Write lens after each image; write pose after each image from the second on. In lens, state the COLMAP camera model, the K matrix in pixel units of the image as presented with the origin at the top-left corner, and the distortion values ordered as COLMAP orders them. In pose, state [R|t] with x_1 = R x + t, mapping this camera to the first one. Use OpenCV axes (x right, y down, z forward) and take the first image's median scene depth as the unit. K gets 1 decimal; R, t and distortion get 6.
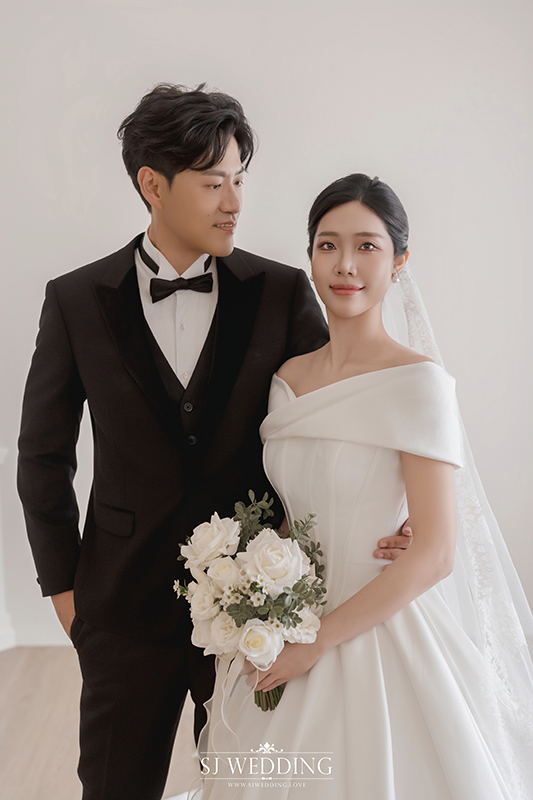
lens RADIAL K [[1204.7, 0, 256.1], [0, 1204.7, 435.6], [0, 0, 1]] dist [0.150947, 0.000000]
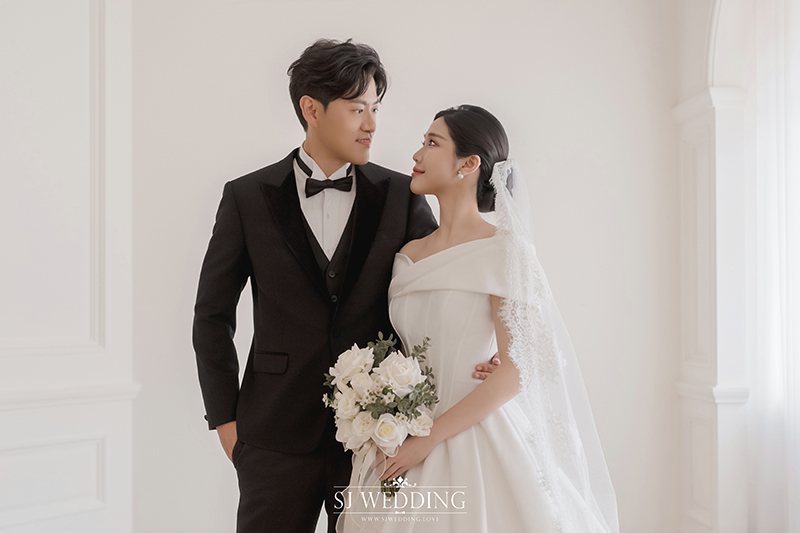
lens RADIAL K [[1204.7, 0, 401.1], [0, 1204.7, 264.8], [0, 0, 1]] dist [0.150947, 0.000000]
pose [[0.998221, 0.021720, 0.055519, -0.056764], [-0.013584, 0.989638, -0.142938, 0.160983], [-0.058049, 0.141930, 0.988173, -0.330737]]
